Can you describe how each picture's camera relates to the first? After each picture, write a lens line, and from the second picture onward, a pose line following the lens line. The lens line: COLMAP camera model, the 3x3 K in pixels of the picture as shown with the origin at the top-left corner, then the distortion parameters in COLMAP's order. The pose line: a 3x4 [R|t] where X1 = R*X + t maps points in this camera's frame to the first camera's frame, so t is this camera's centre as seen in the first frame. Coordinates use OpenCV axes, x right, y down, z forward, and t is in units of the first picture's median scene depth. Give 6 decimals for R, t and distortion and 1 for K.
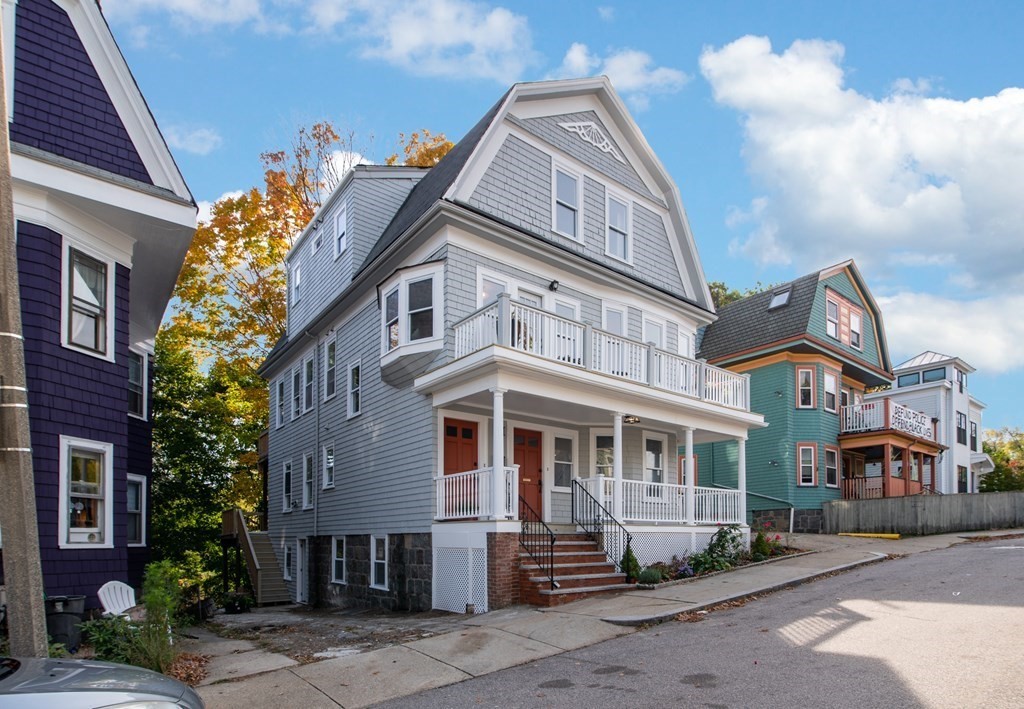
lens RADIAL K [[539.6, 0, 510.3], [0, 539.6, 429.3], [0, 0, 1]] dist [0.000669, -0.000800]
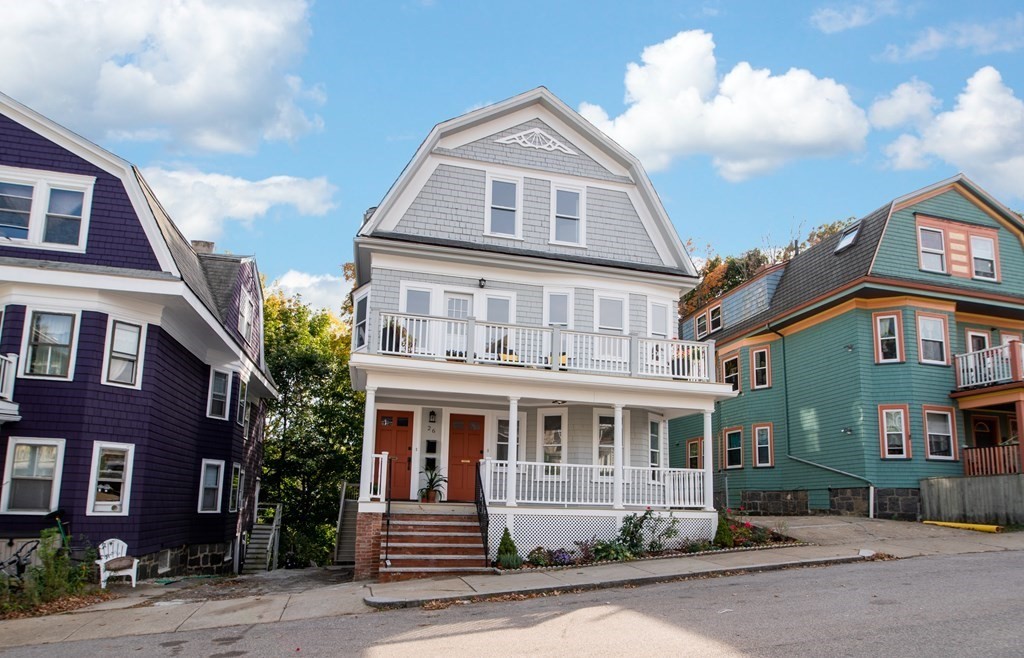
lens RADIAL K [[506.1, 0, 496.0], [0, 506.1, 346.9], [0, 0, 1]] dist [-0.001933, 0.000101]
pose [[0.908747, -0.100190, -0.405143, 0.507285], [0.057879, 0.991631, -0.115402, -0.013705], [0.413315, 0.081421, 0.906941, 0.073716]]
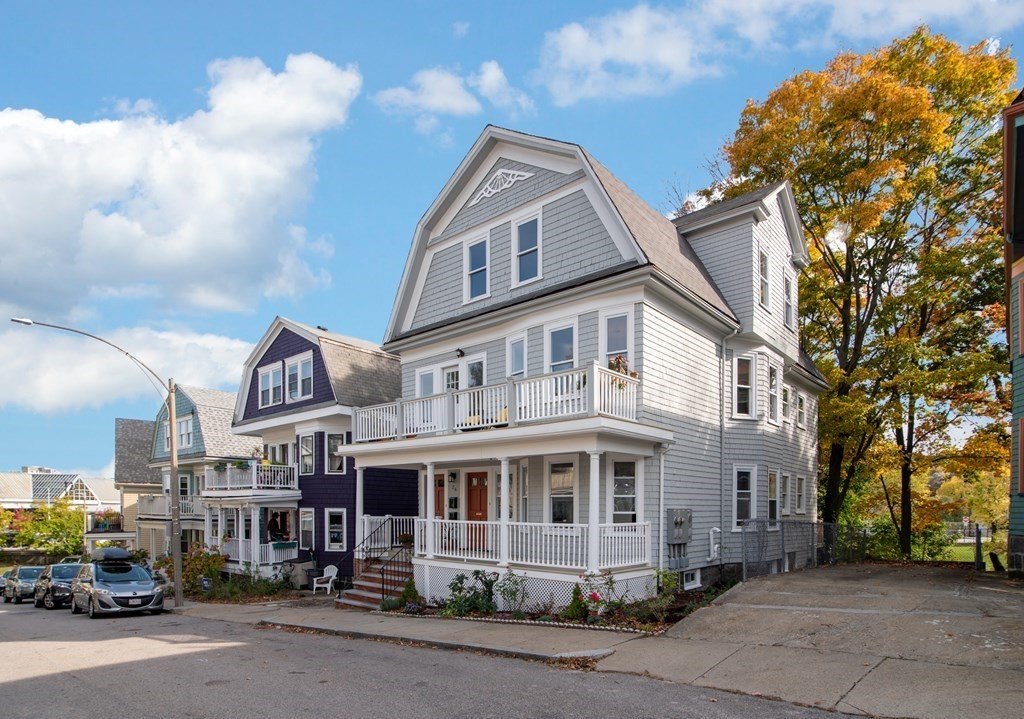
lens RADIAL K [[572.6, 0, 511.1], [0, 572.6, 387.4], [0, 0, 1]] dist [-0.000819, 0.000093]
pose [[0.195222, -0.196981, -0.960774, 1.302935], [0.191336, 0.968449, -0.159677, 0.035871], [0.961914, -0.152659, 0.226752, 0.789078]]
